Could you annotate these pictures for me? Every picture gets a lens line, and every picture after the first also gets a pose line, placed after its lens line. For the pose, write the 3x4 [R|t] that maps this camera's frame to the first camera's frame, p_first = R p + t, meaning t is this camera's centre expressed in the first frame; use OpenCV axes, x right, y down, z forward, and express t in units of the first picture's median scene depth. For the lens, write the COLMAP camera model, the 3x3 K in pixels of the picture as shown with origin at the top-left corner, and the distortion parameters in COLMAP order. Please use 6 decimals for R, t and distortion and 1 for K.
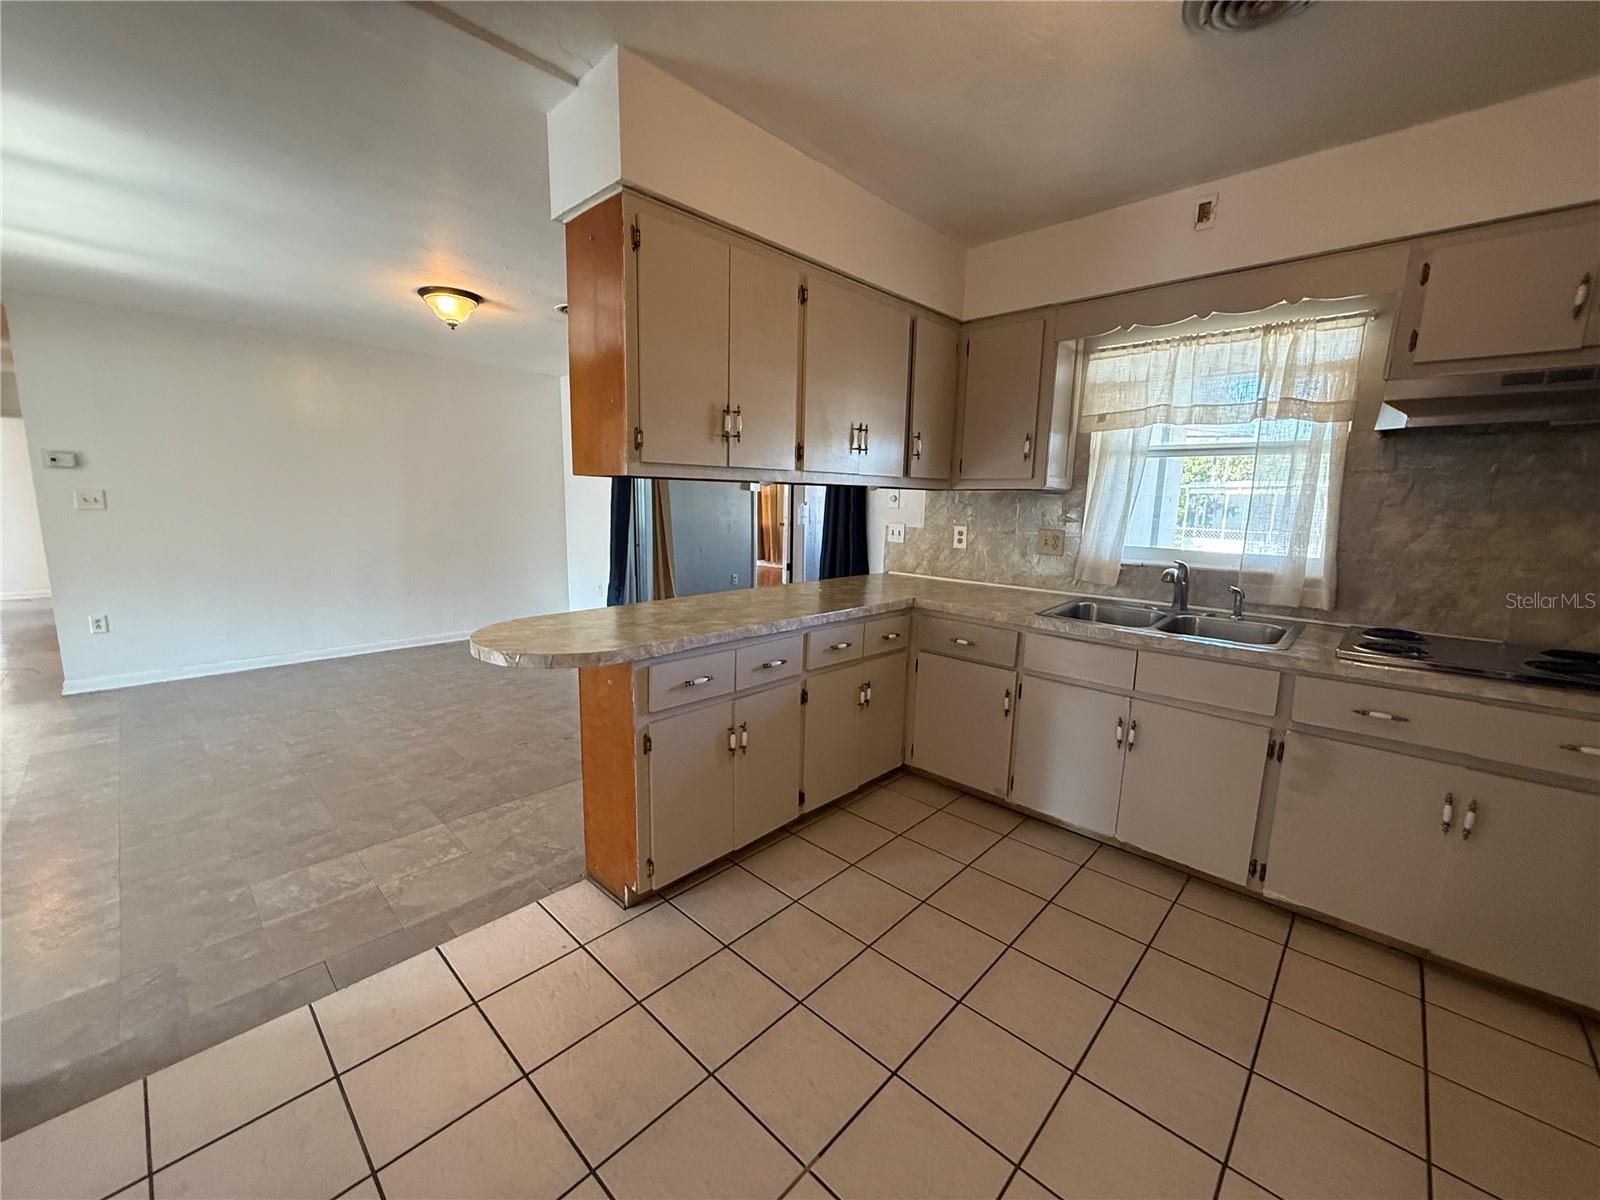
lens RADIAL K [[637.2, 0, 796.0], [0, 637.2, 599.8], [0, 0, 1]] dist [-0.000961, 0.000798]
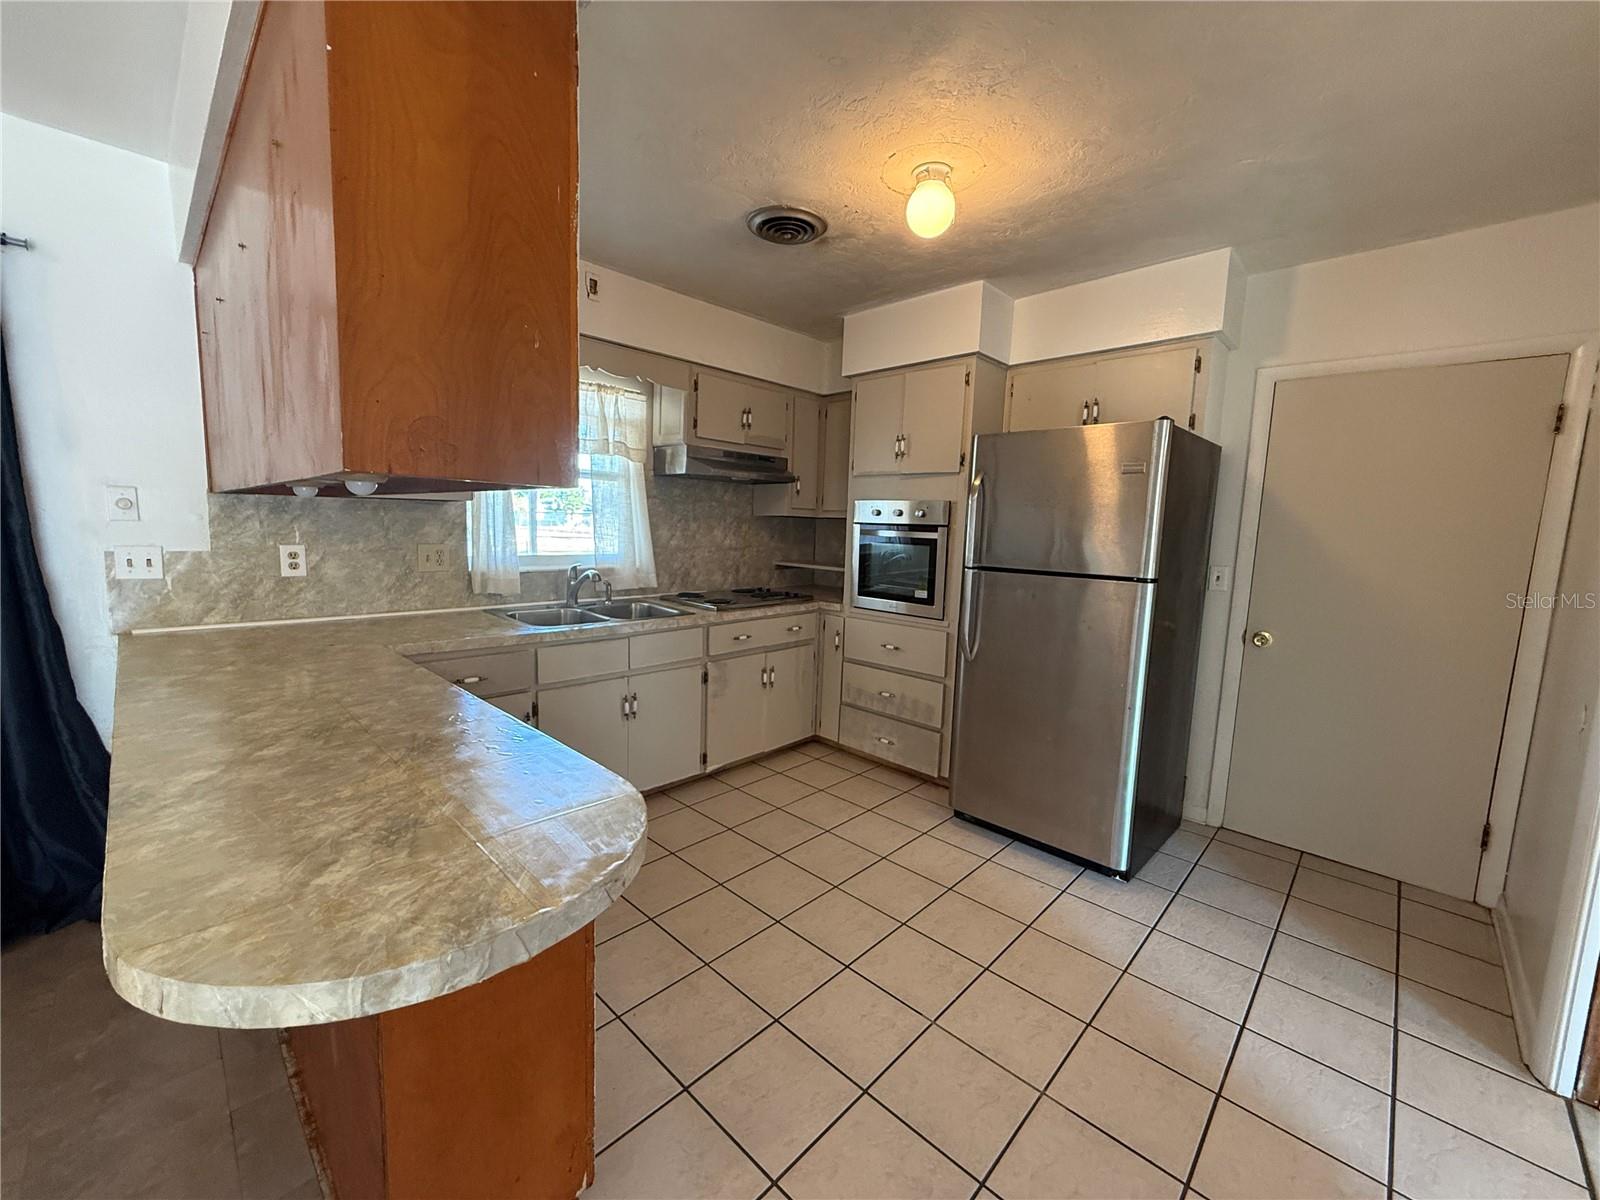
lens RADIAL K [[637.2, 0, 792.6], [0, 637.2, 601.0], [0, 0, 1]] dist [-0.000961, 0.000798]
pose [[0.013892, -0.139577, 0.990114, -0.629099], [0.130832, 0.981950, 0.136590, -0.109271], [-0.991307, 0.127641, 0.031902, 0.594949]]
